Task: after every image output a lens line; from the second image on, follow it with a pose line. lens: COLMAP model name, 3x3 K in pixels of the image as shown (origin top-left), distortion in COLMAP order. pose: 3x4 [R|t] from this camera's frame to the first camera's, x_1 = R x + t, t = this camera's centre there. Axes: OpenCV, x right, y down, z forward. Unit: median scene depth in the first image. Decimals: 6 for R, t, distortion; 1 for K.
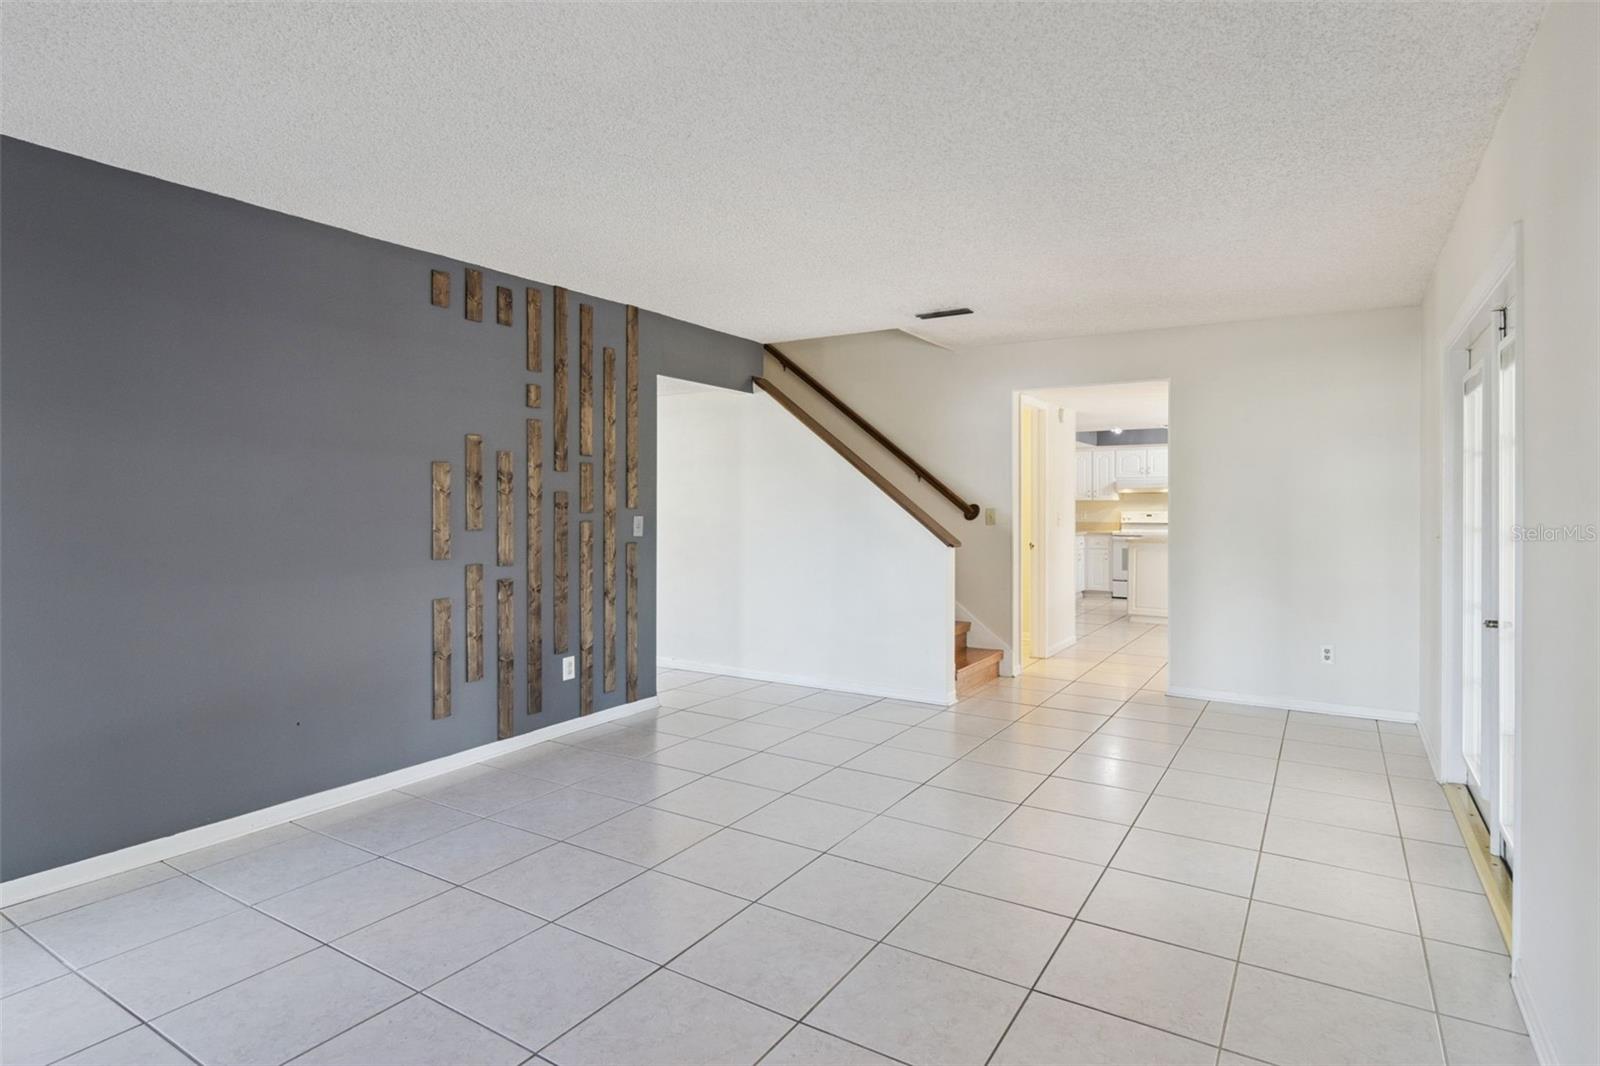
lens RADIAL K [[813.8, 0, 834.0], [0, 813.8, 507.8], [0, 0, 1]] dist [-0.000345, -0.000529]
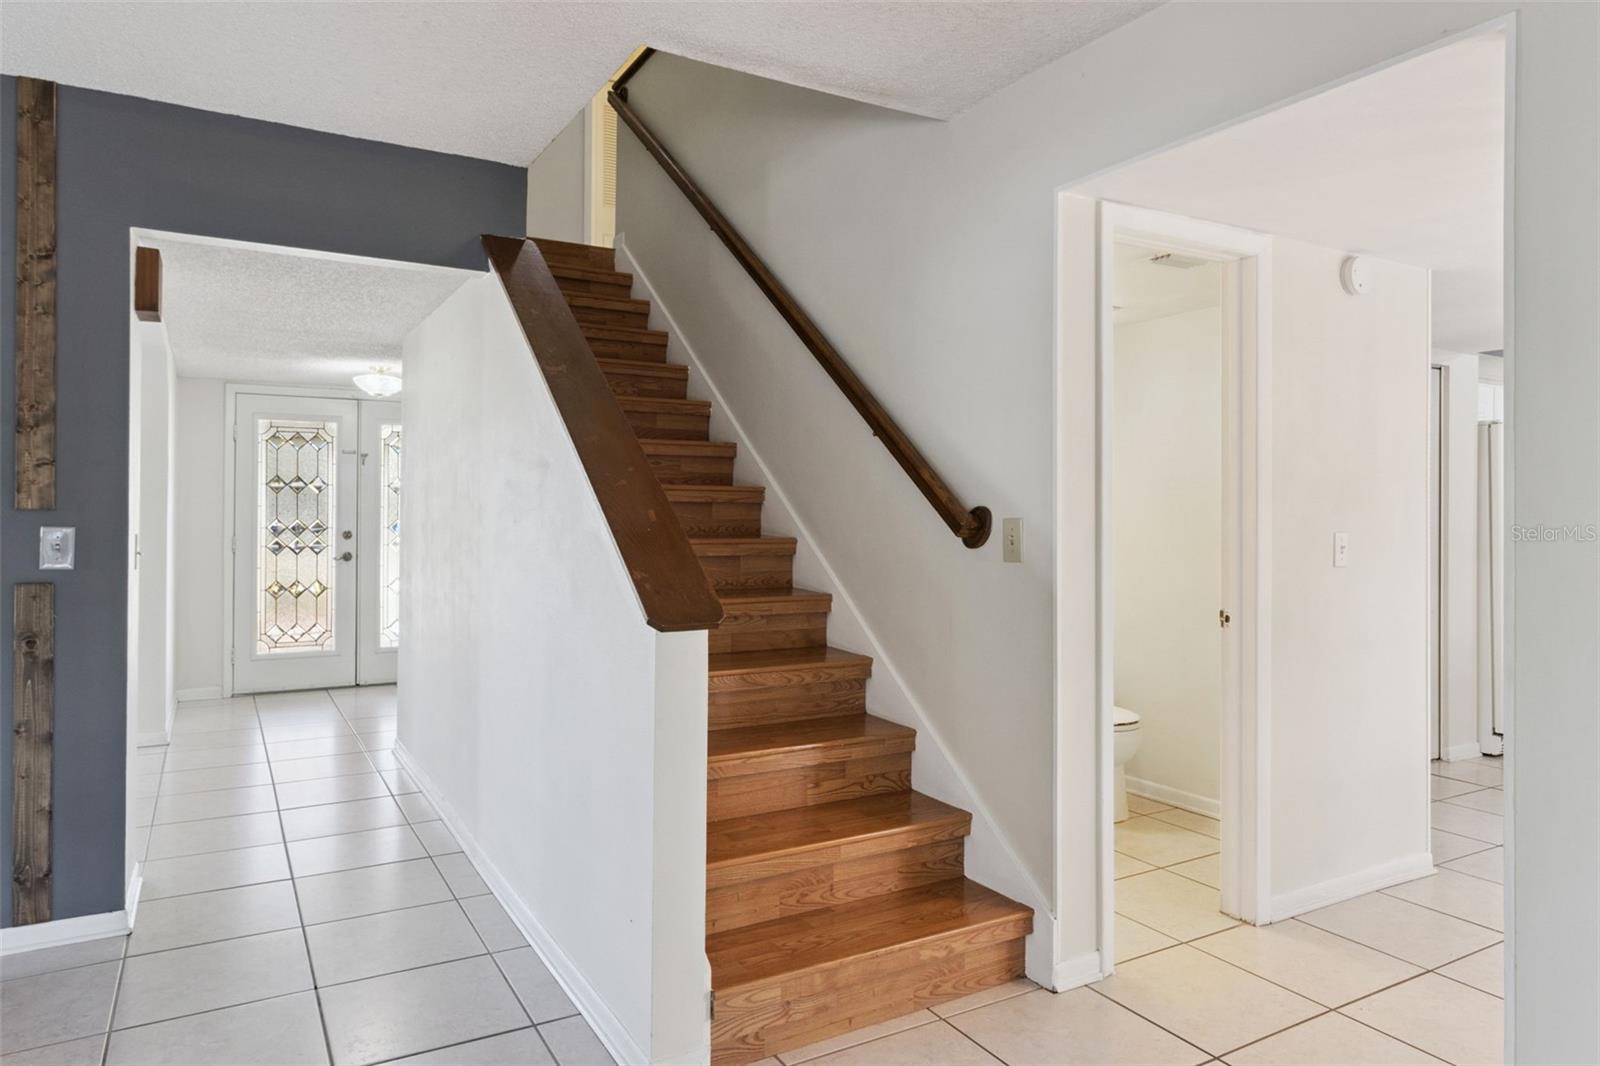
lens RADIAL K [[958.6, 0, 893.0], [0, 958.6, 507.2], [0, 0, 1]] dist [0.002663, 0.001468]
pose [[0.877945, 0.002001, -0.478758, 0.451921], [-0.007090, 0.999936, -0.008822, 0.000489], [0.478709, 0.011140, 0.877903, 0.749464]]
